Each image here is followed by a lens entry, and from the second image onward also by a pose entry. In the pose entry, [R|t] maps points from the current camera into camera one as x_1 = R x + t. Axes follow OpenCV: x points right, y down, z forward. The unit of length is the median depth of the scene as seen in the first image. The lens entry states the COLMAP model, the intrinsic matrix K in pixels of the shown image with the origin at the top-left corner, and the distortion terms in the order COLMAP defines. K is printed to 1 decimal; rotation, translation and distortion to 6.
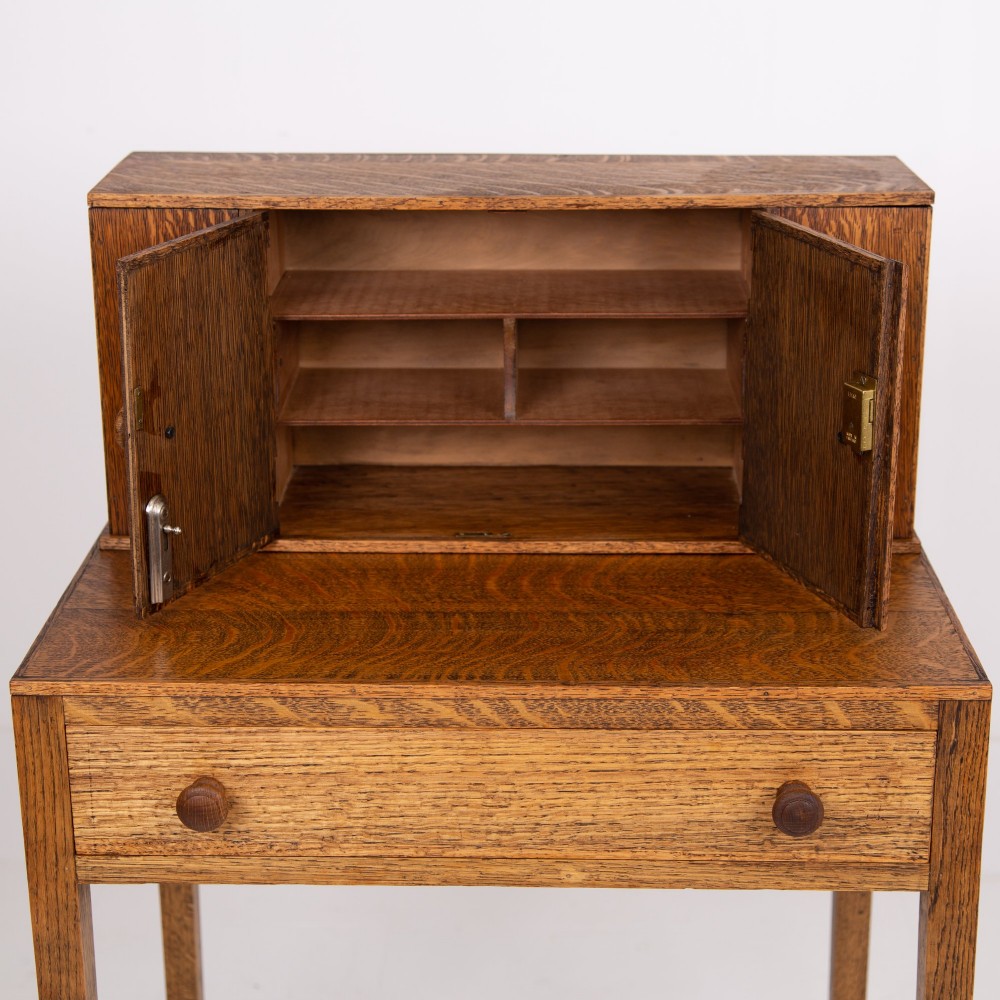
lens RADIAL K [[2050.6, 0, 516.8], [0, 2050.6, 483.4], [0, 0, 1]] dist [0.026219, -0.149045]
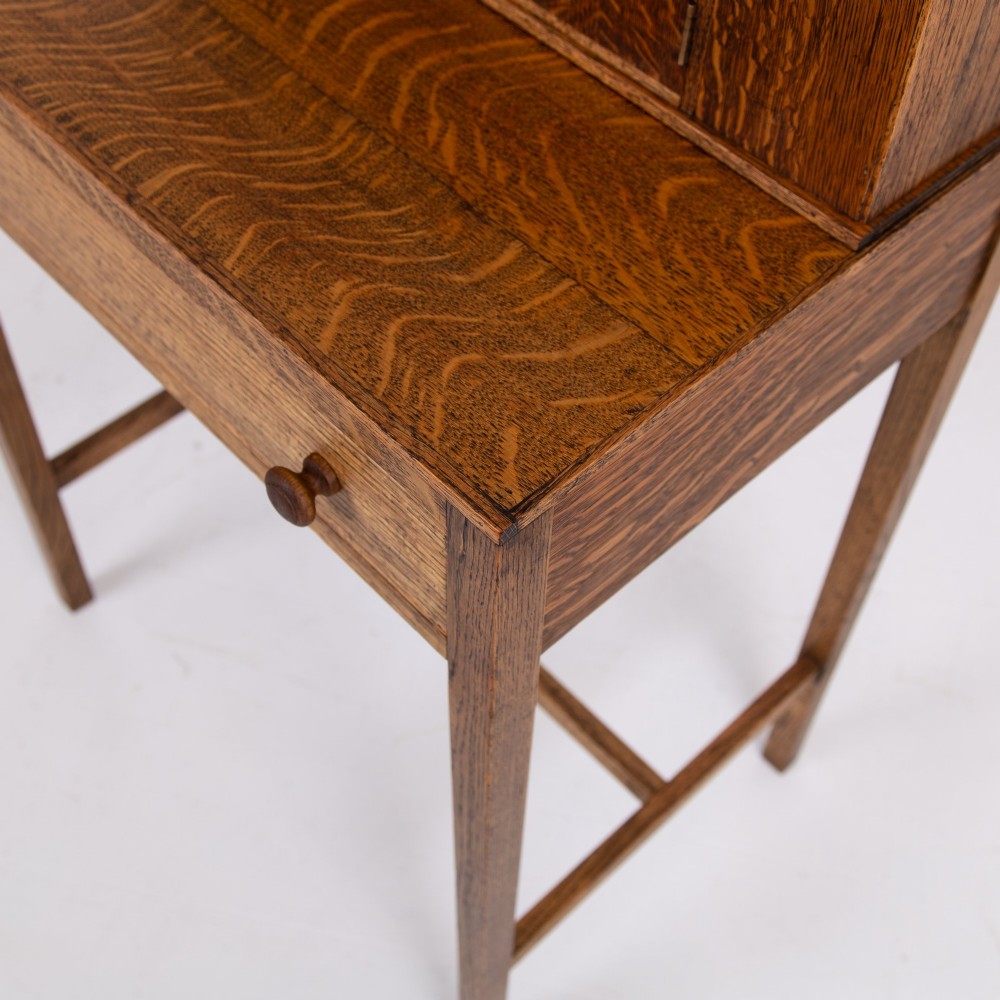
lens RADIAL K [[1506.5, 0, 501.5], [0, 1506.5, 457.0], [0, 0, 1]] dist [0.005403, 0.023349]
pose [[0.699752, 0.580122, -0.416899, 0.409658], [-0.254514, 0.747731, 0.613287, -0.210812], [0.667510, -0.323042, 0.670876, 0.668275]]
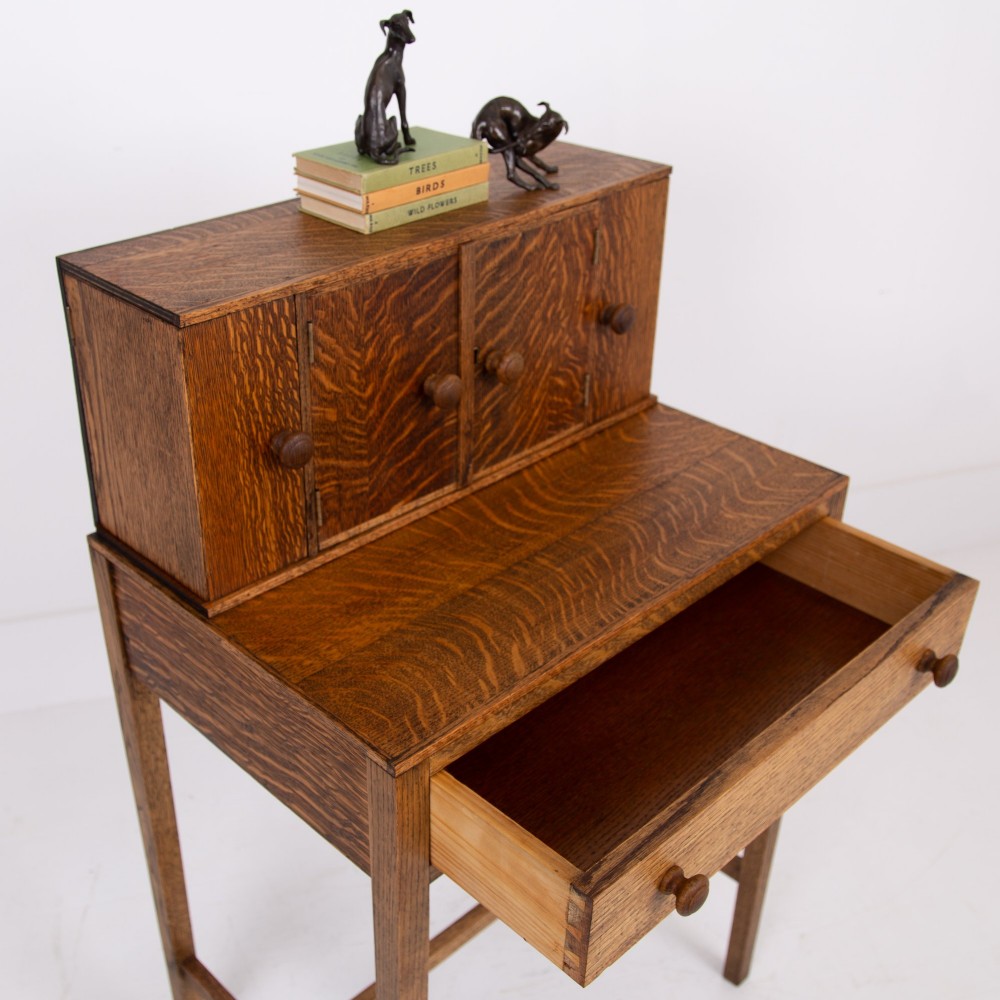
lens RADIAL K [[1206.8, 0, 441.1], [0, 1206.8, 515.2], [0, 0, 1]] dist [-0.010121, -0.014336]
pose [[0.712381, -0.357687, 0.603800, -0.569574], [0.214907, 0.930219, 0.297501, -0.220075], [-0.668078, -0.082173, 0.739540, 0.498498]]
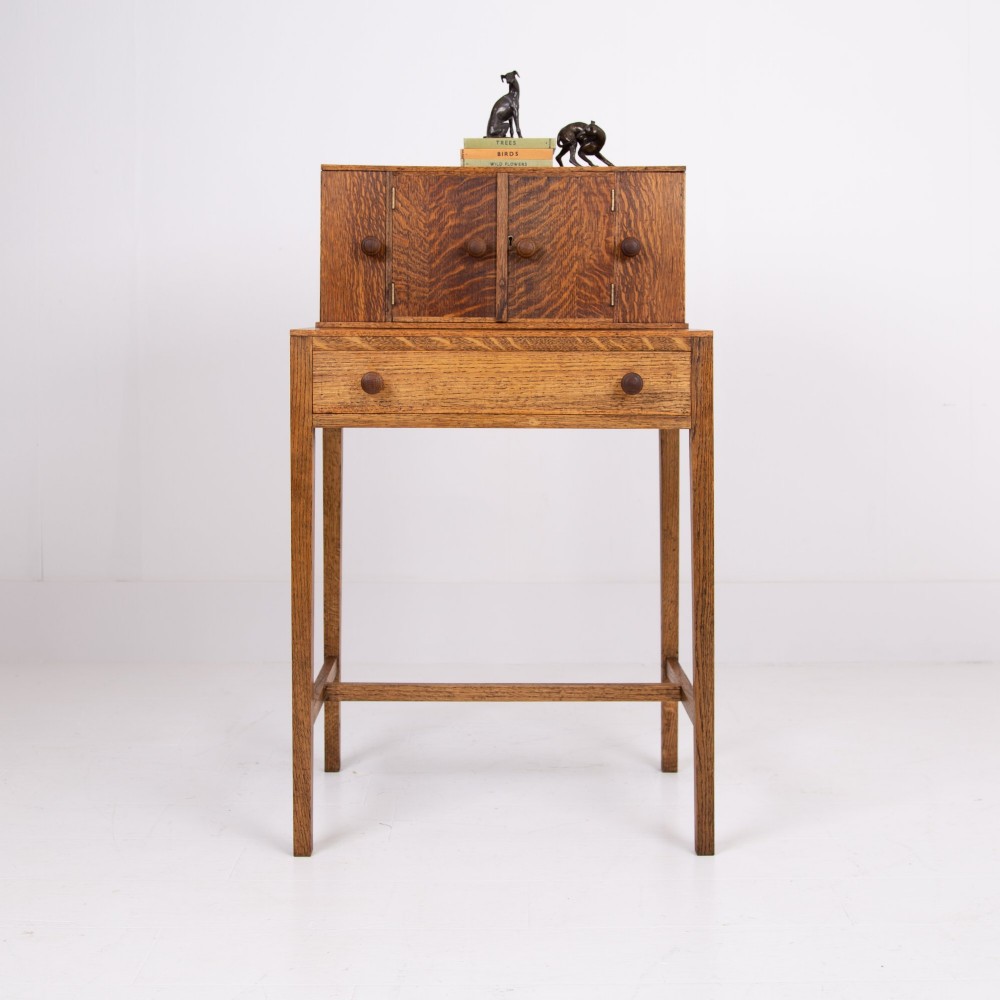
lens RADIAL K [[1421.0, 0, 530.9], [0, 1421.0, 340.6], [0, 0, 1]] dist [-0.026884, 0.015575]
pose [[0.999192, 0.004684, 0.039910, -0.039491], [0.007207, 0.956190, -0.292657, 0.568682], [-0.039533, 0.292708, 0.955384, -0.522680]]
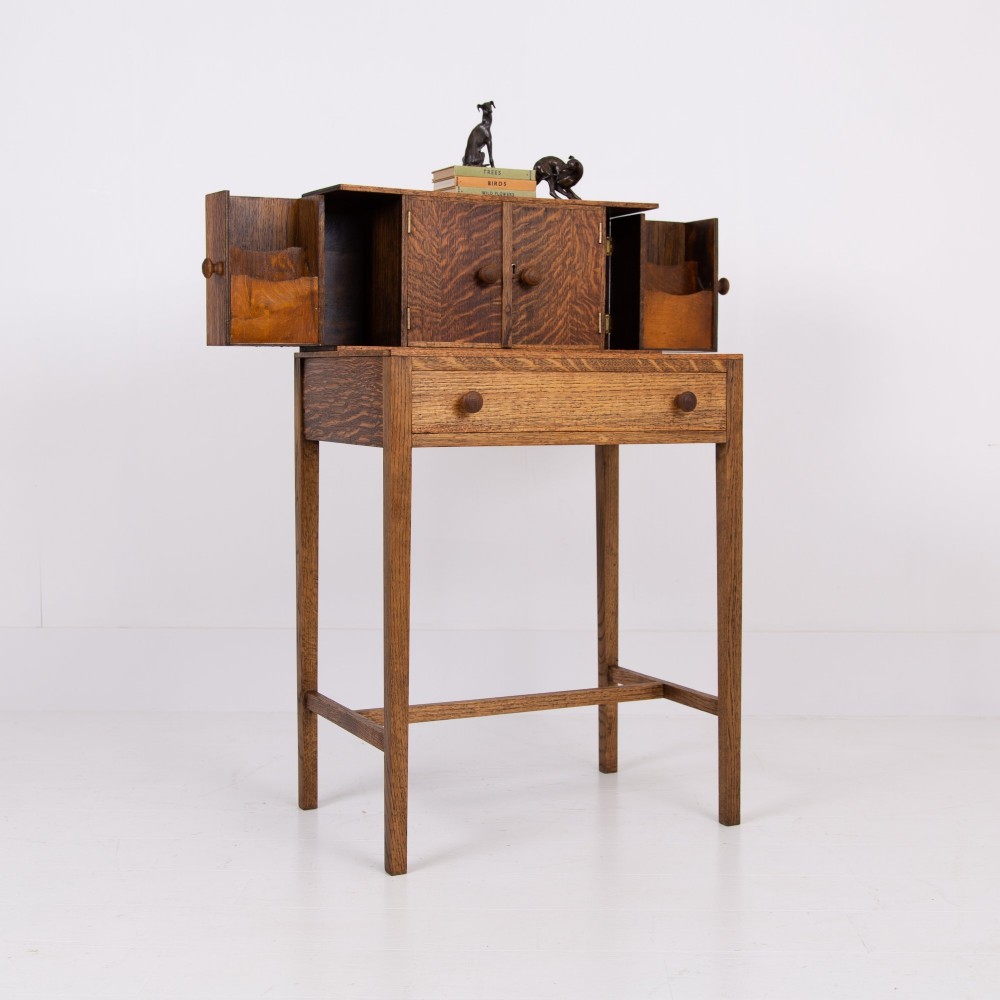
lens RADIAL K [[1552.2, 0, 502.4], [0, 1552.2, 464.0], [0, 0, 1]] dist [0.017730, 0.027205]
pose [[0.888712, -0.019392, 0.458055, -0.921438], [0.136813, 0.964799, -0.224598, 0.618816], [-0.437575, 0.262271, 0.860082, -0.509466]]
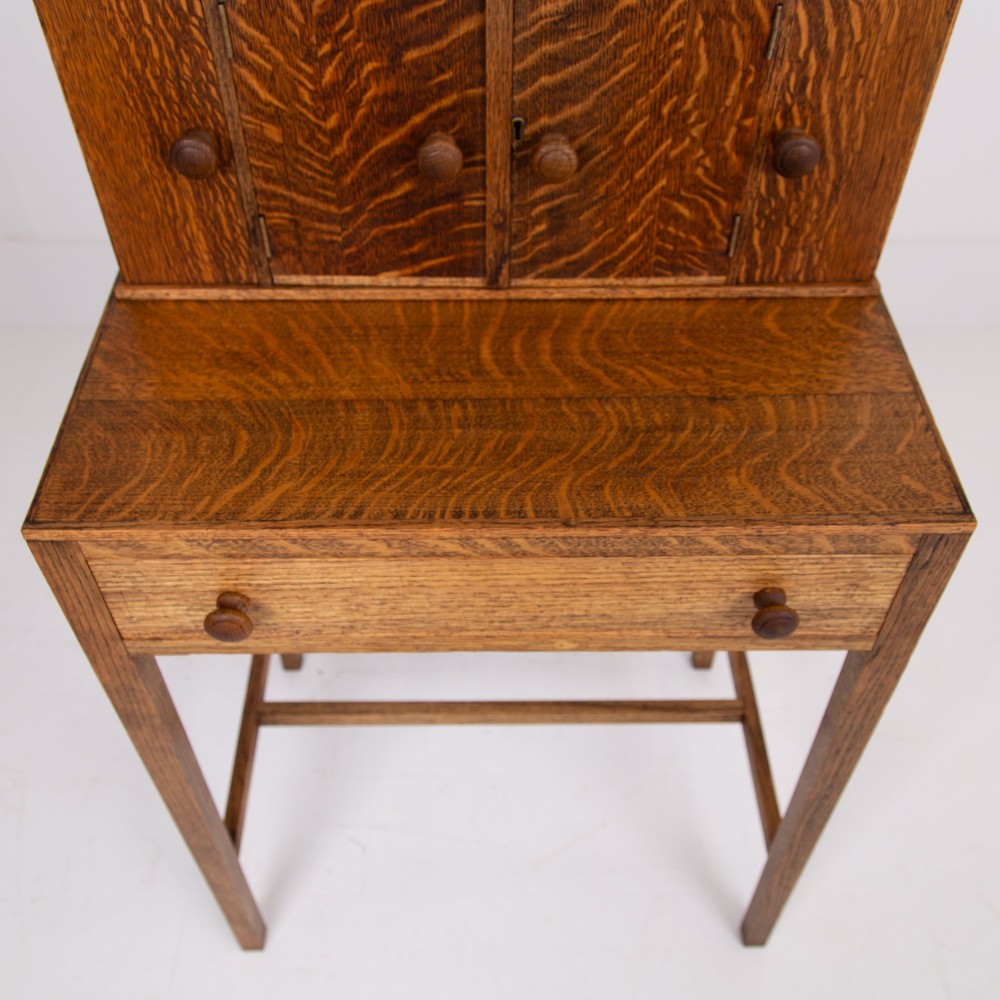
lens RADIAL K [[1054.7, 0, 504.6], [0, 1054.7, 501.8], [0, 0, 1]] dist [0.018249, 0.010841]
pose [[0.999452, -0.018948, 0.027158, -0.021180], [0.002954, 0.867857, 0.496805, -0.173143], [-0.032983, -0.496452, 0.867437, 0.536551]]
